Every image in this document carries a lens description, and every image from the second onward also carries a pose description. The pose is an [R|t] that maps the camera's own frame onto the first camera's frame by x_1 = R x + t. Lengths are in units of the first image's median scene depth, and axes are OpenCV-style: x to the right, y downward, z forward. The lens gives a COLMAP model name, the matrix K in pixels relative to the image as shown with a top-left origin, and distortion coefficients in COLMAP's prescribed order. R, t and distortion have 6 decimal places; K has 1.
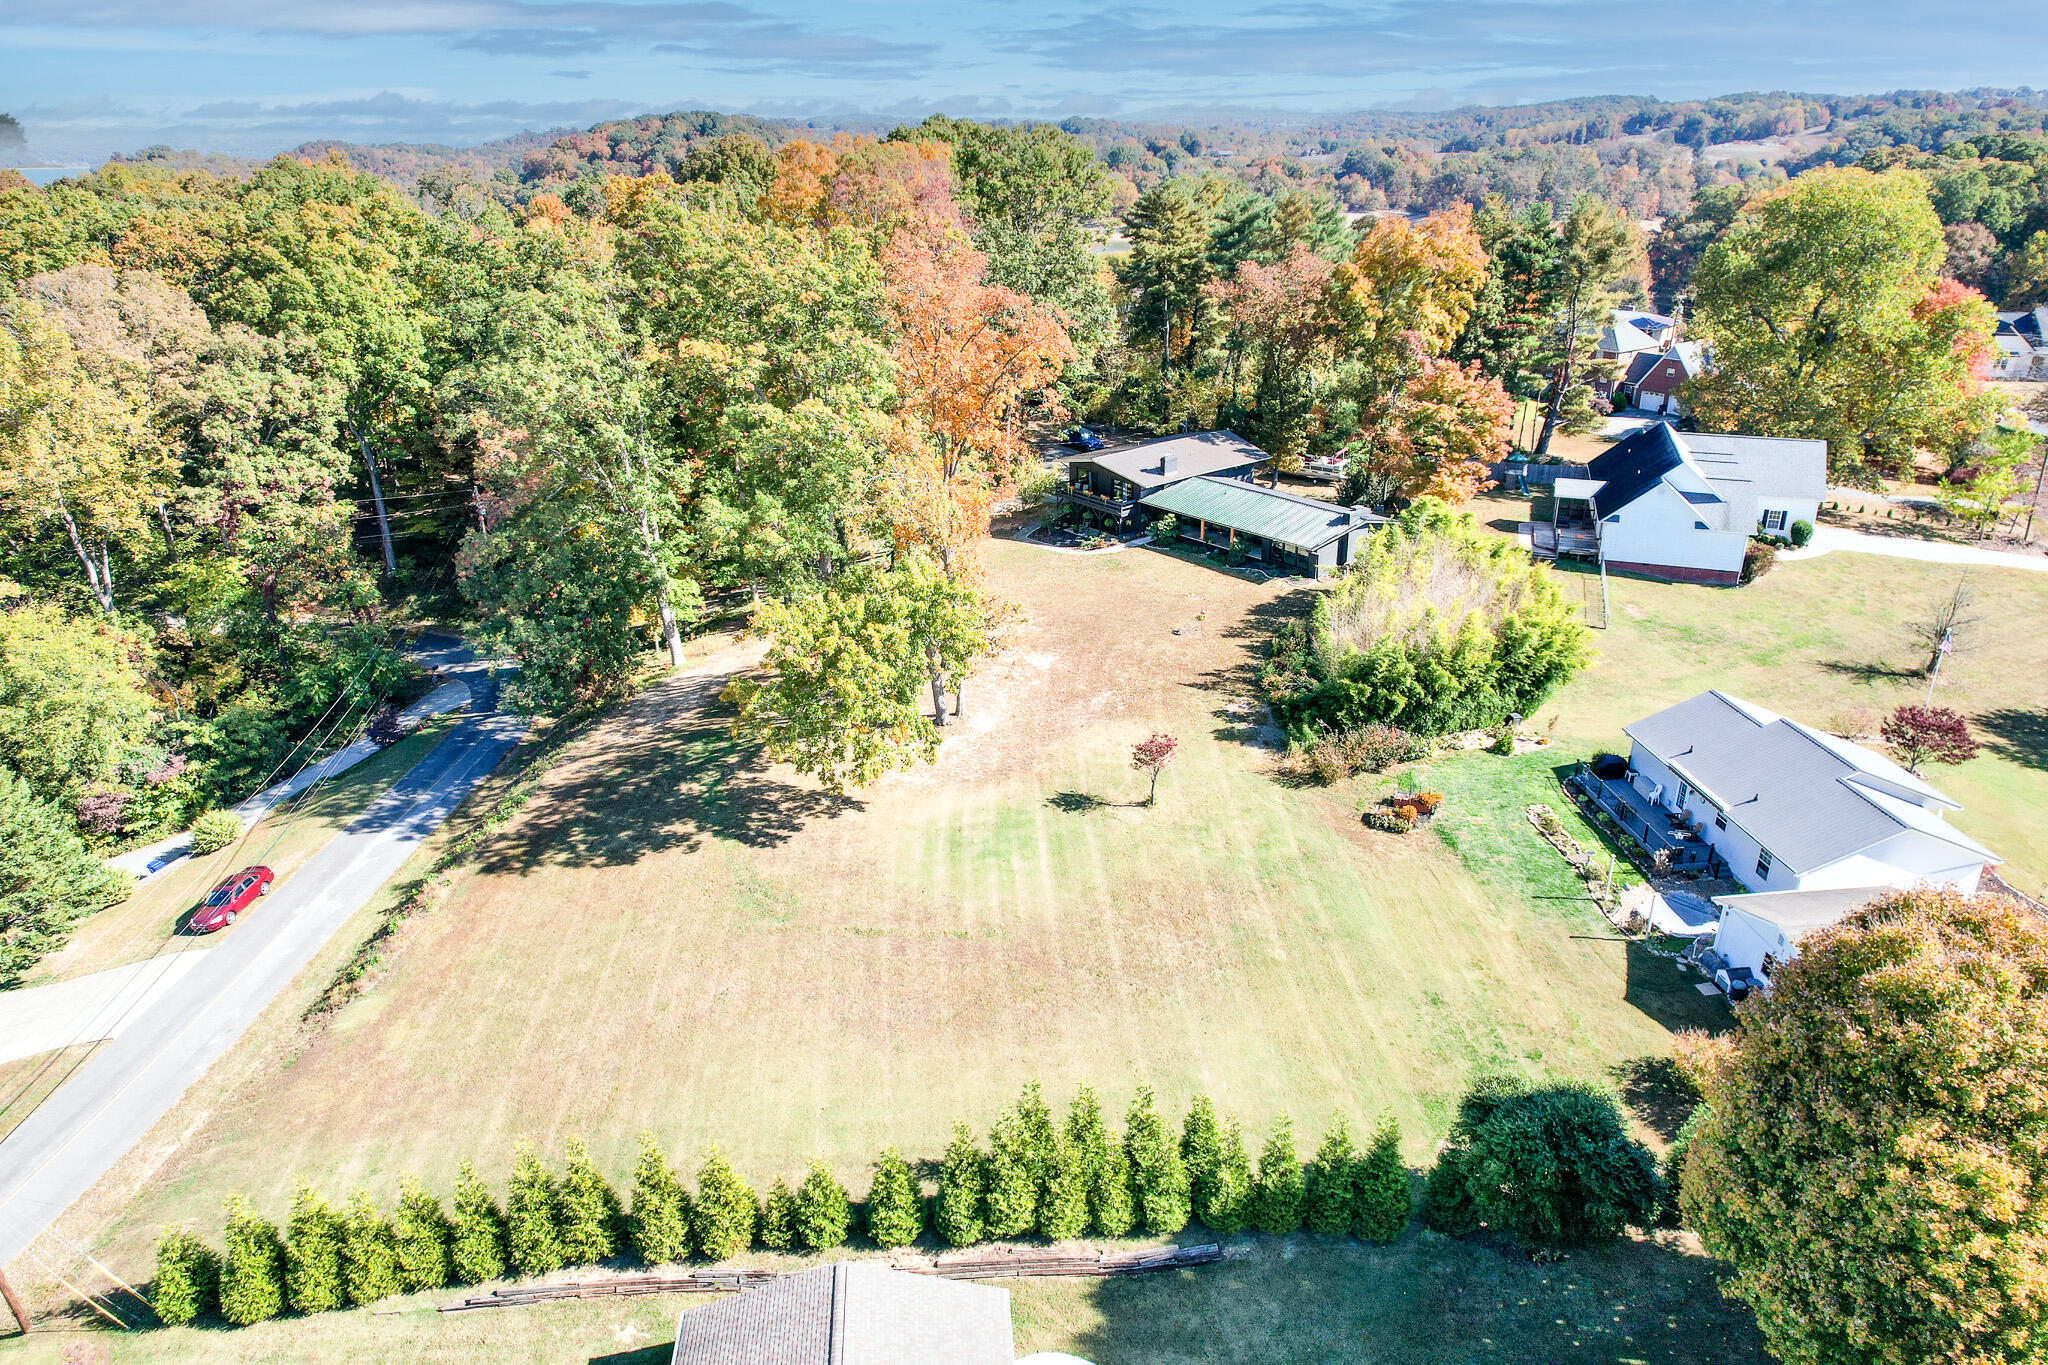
lens RADIAL K [[1306.3, 0, 1027.2], [0, 1306.3, 688.1], [0, 0, 1]] dist [-0.076995, 0.071524]
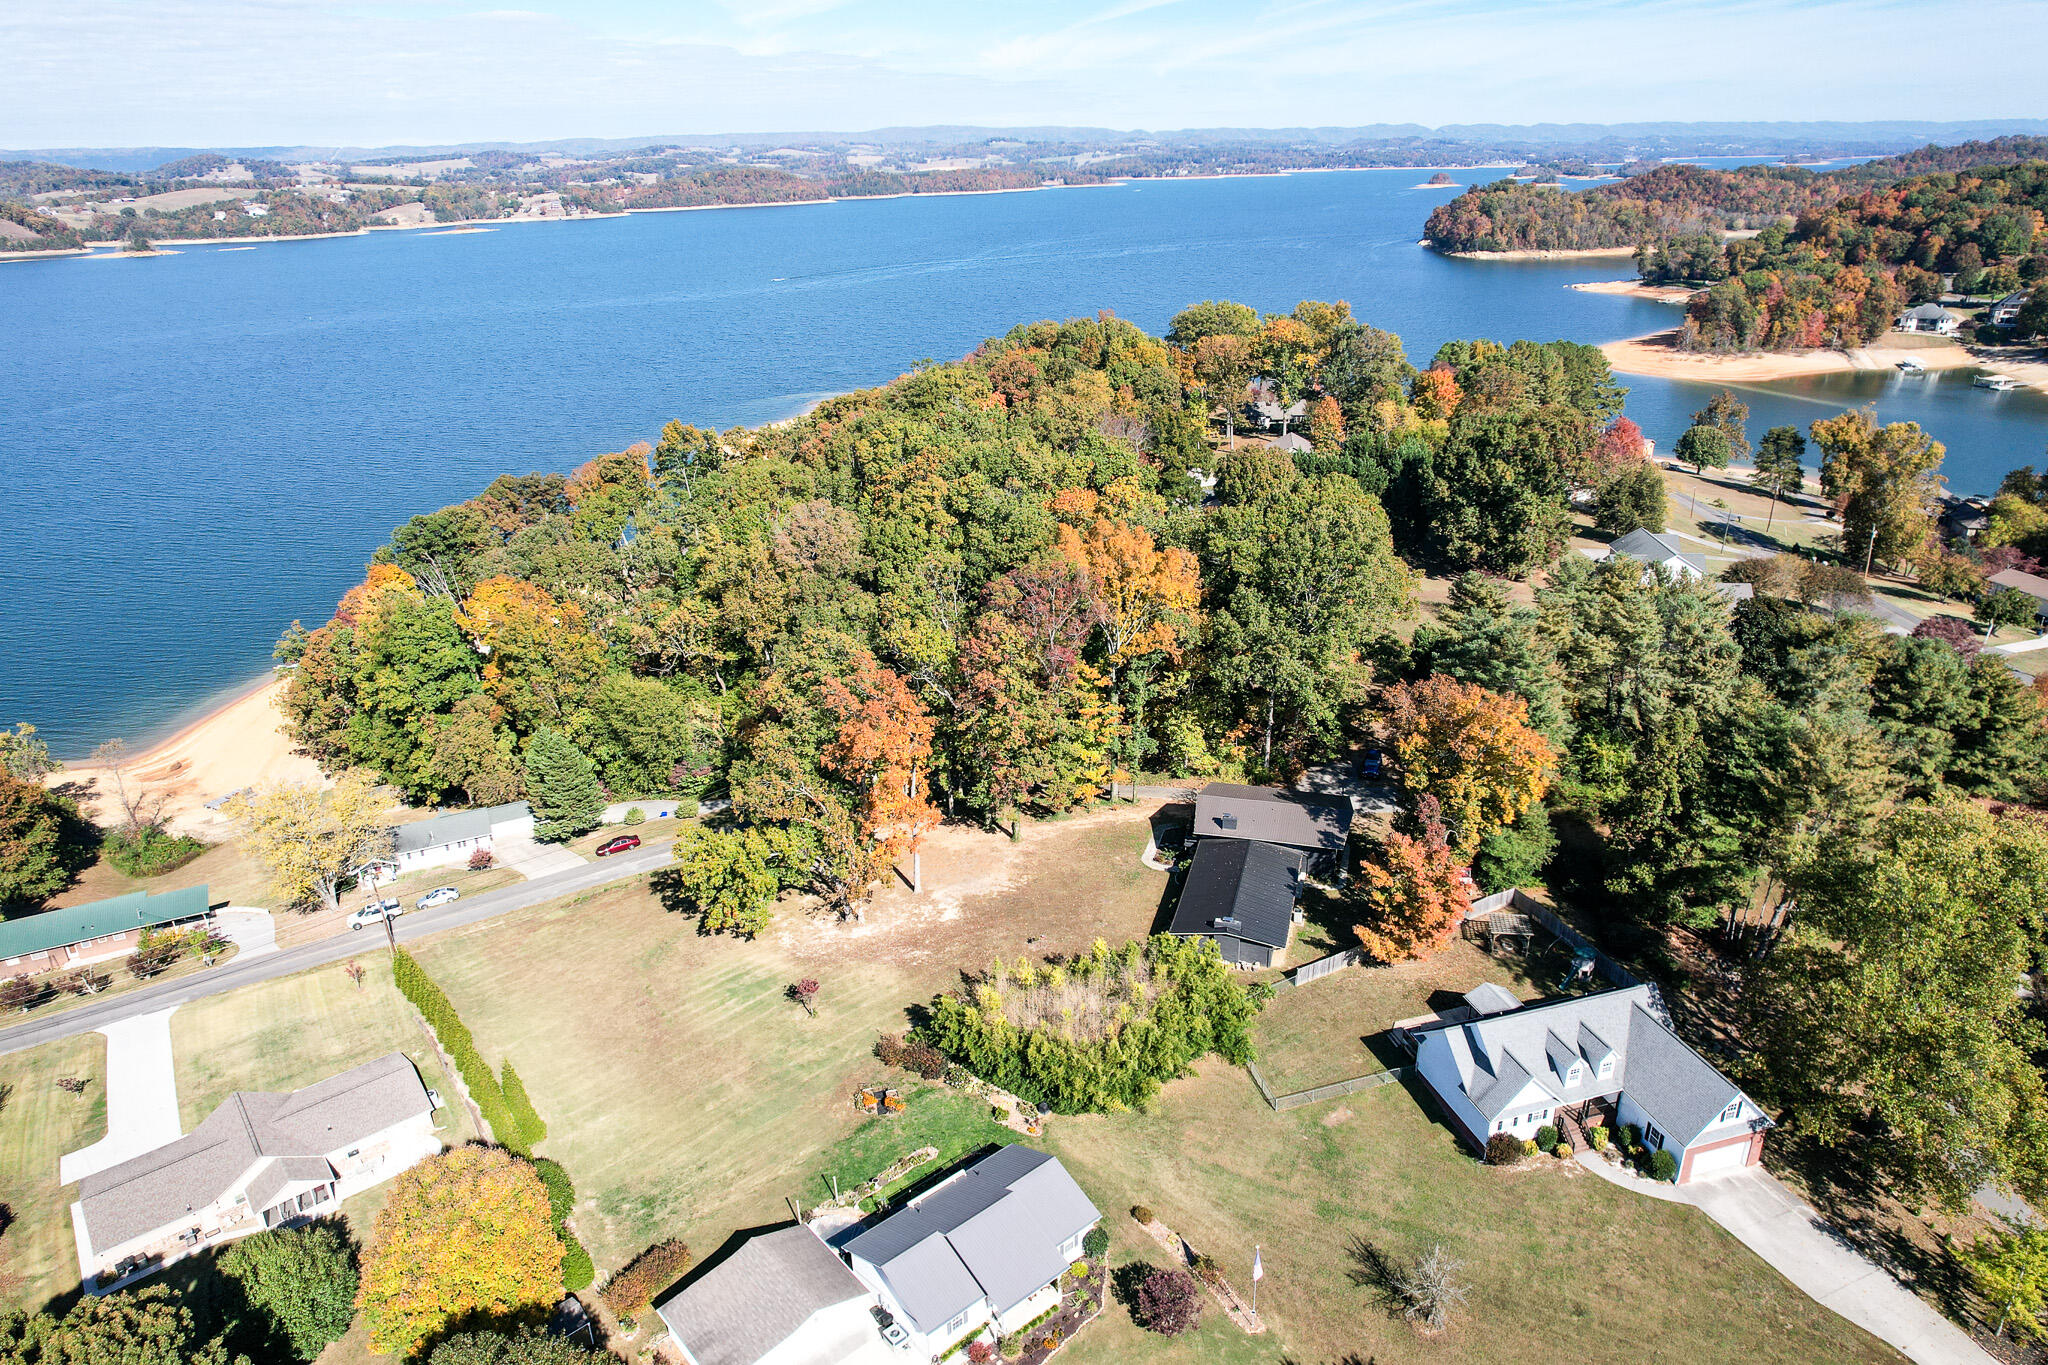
lens RADIAL K [[1306.3, 0, 1027.2], [0, 1306.3, 688.1], [0, 0, 1]] dist [-0.076995, 0.071524]
pose [[0.577976, 0.317686, -0.751677, 1.280291], [-0.313458, 0.936877, 0.154936, -0.609370], [0.753451, 0.146069, 0.641074, 0.046722]]
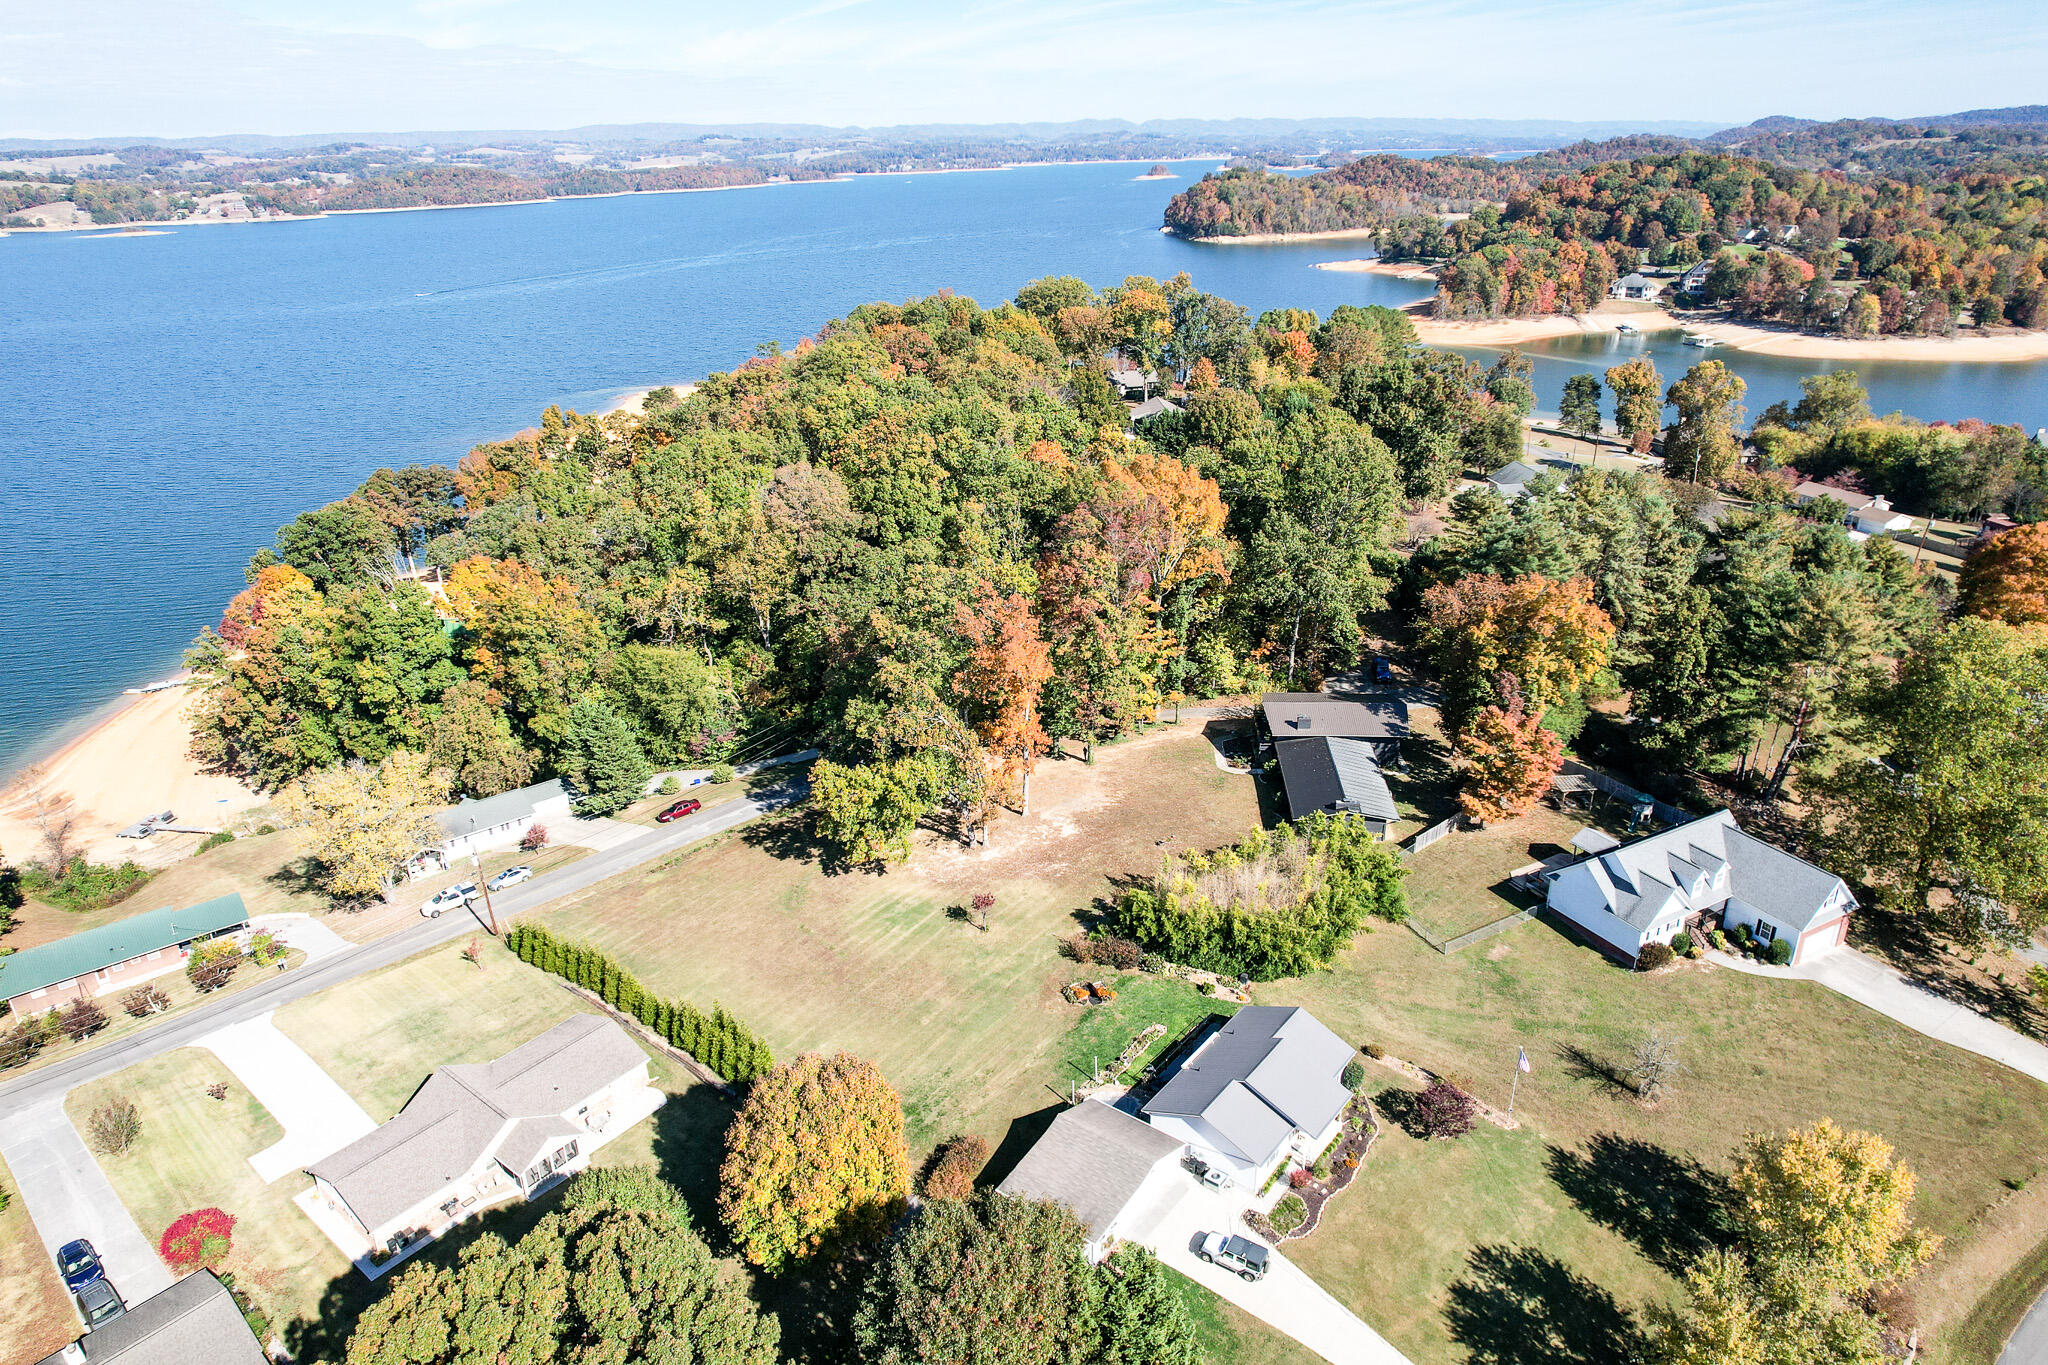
lens RADIAL K [[1306.3, 0, 1027.2], [0, 1306.3, 688.1], [0, 0, 1]] dist [-0.076995, 0.071524]
pose [[0.731867, 0.267520, -0.626740, 1.054019], [-0.262941, 0.959357, 0.102449, -0.385863], [0.628675, 0.089817, 0.772464, -0.330241]]
